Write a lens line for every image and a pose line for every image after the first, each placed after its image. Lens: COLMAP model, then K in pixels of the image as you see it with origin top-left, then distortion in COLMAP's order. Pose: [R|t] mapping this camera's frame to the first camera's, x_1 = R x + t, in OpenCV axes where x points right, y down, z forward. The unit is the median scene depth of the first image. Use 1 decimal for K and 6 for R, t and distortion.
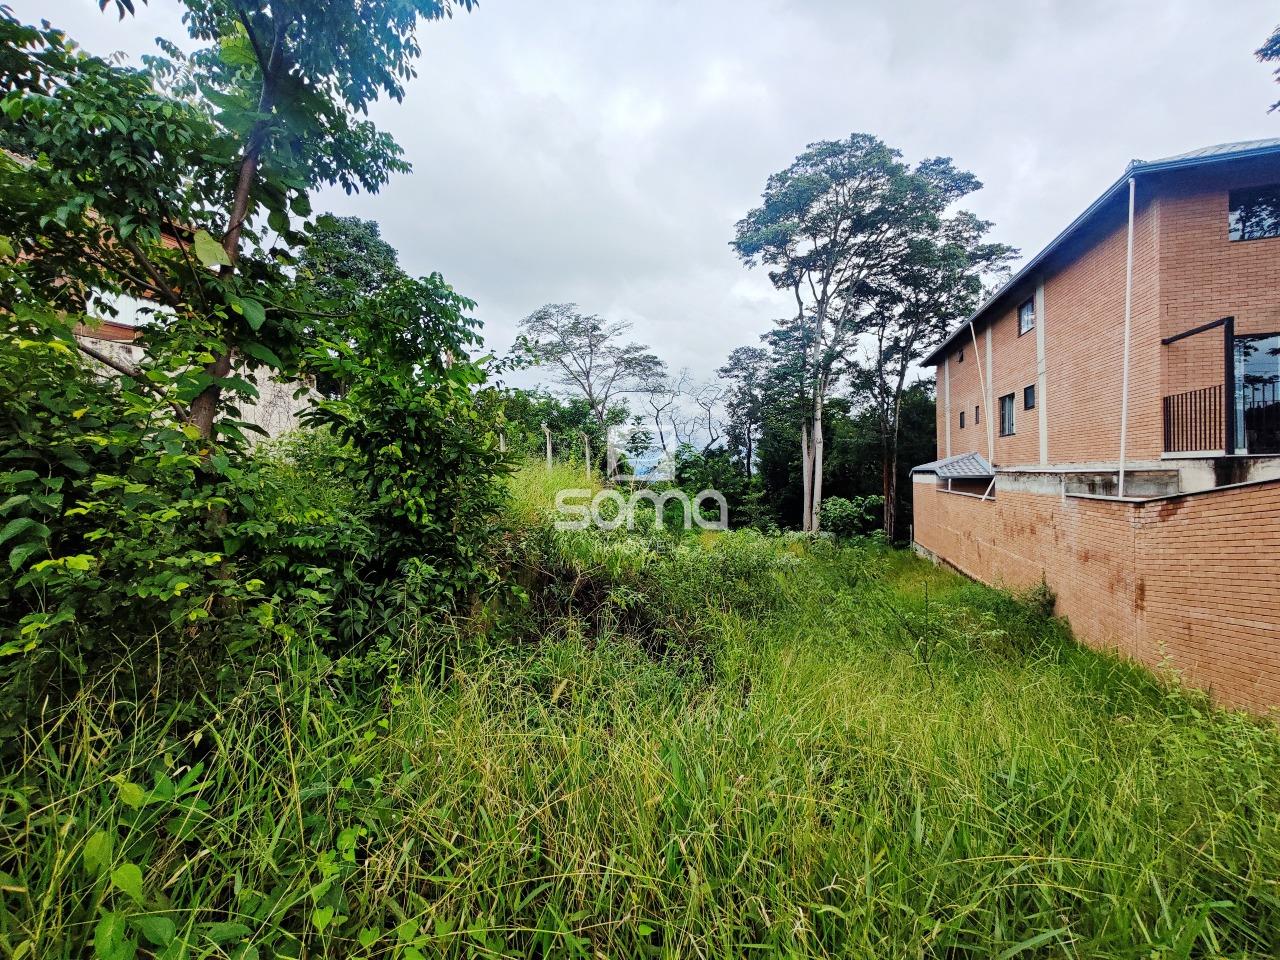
lens RADIAL K [[549.4, 0, 642.2], [0, 549.4, 477.0], [0, 0, 1]] dist [0.001901, 0.000767]
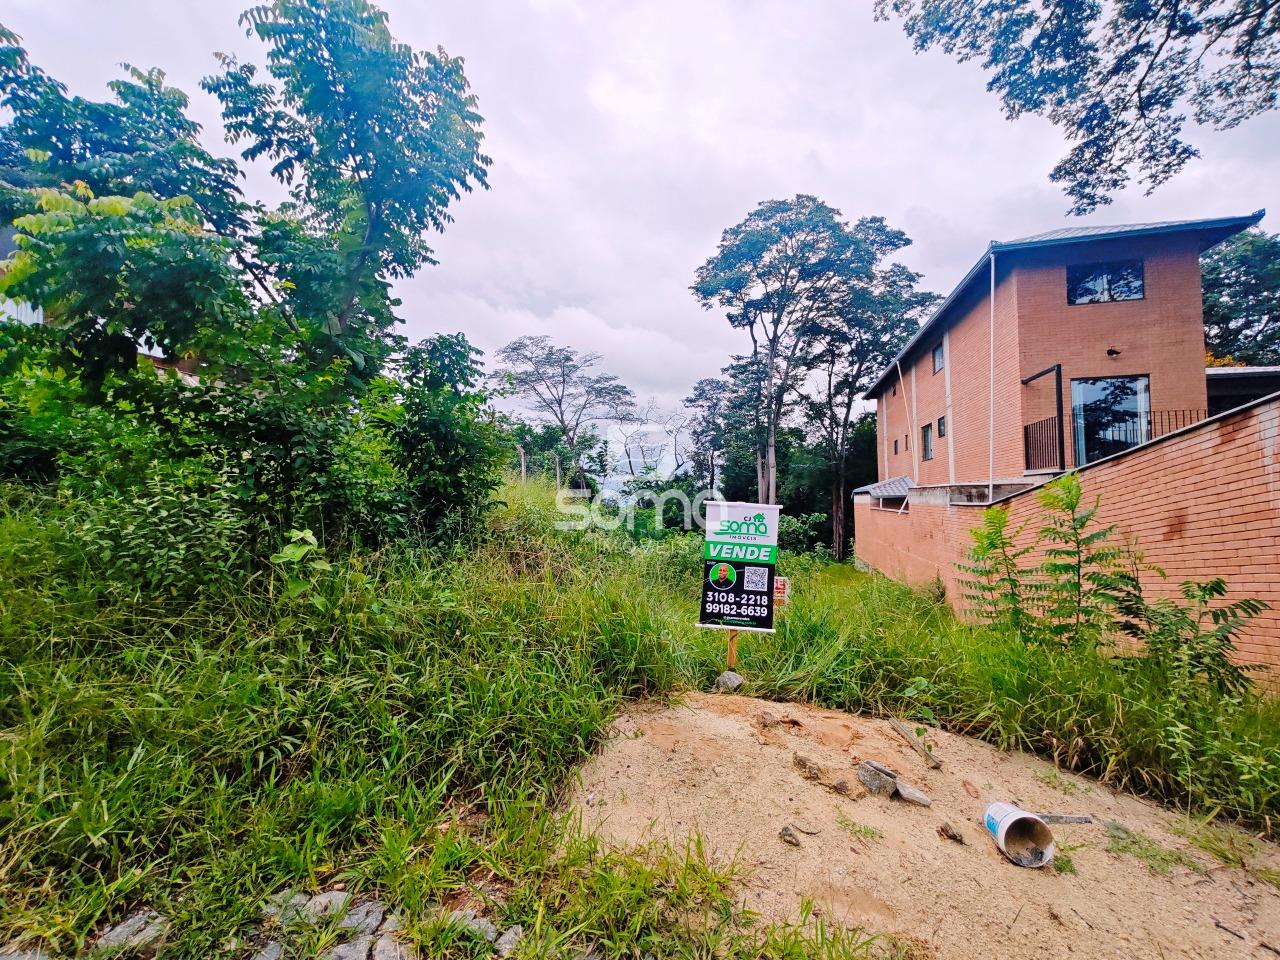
lens RADIAL K [[549.4, 0, 639.6], [0, 549.4, 475.5], [0, 0, 1]] dist [0.001901, 0.000767]
pose [[0.998921, 0.008245, 0.045693, 0.009282], [-0.005719, 0.998462, -0.055141, 0.015614], [-0.046078, 0.054820, 0.997433, -0.075101]]
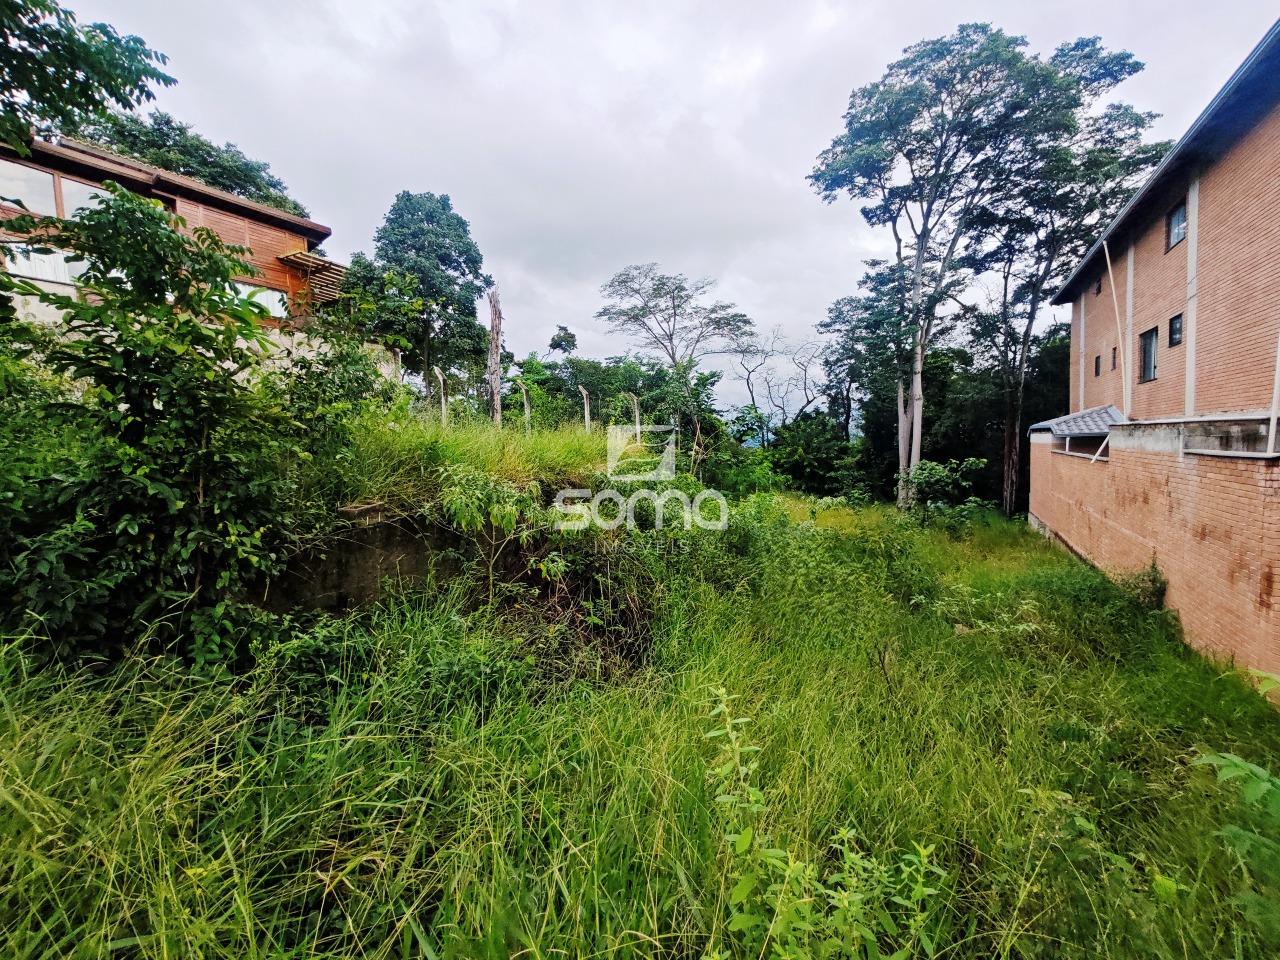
lens RADIAL K [[549.4, 0, 645.3], [0, 549.4, 475.4], [0, 0, 1]] dist [0.001901, 0.000767]
pose [[0.978032, -0.000902, -0.208455, 0.079472], [0.012404, 0.998470, 0.053881, 0.005949], [0.208087, -0.055283, 0.976547, 0.041307]]
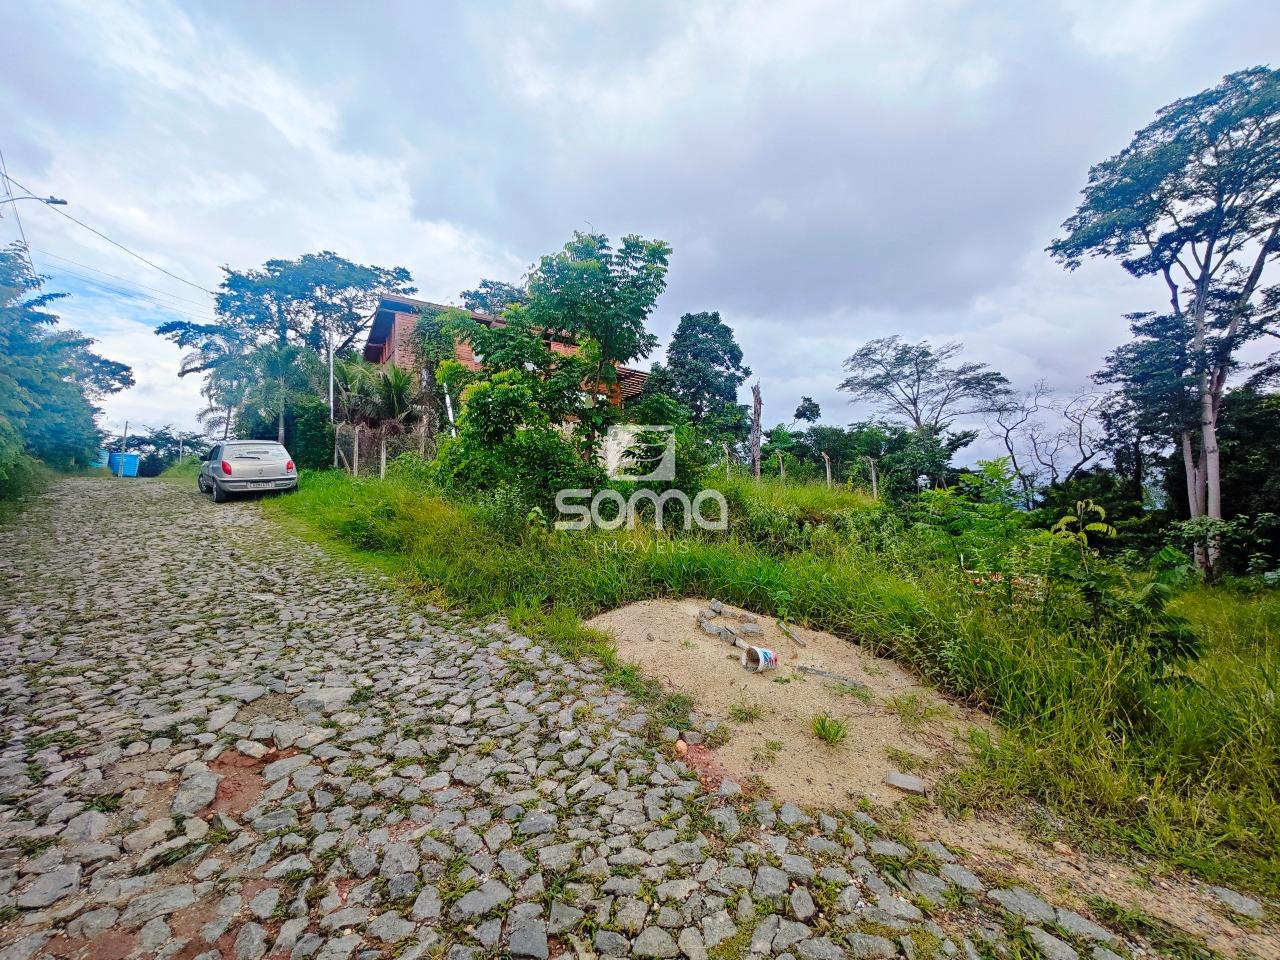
lens RADIAL K [[549.4, 0, 644.6], [0, 549.4, 478.5], [0, 0, 1]] dist [0.001901, 0.000767]
pose [[0.799216, -0.041270, -0.599625, 0.142405], [0.003641, 0.997954, -0.063834, 0.024339], [0.601032, 0.048834, 0.797731, -0.138435]]
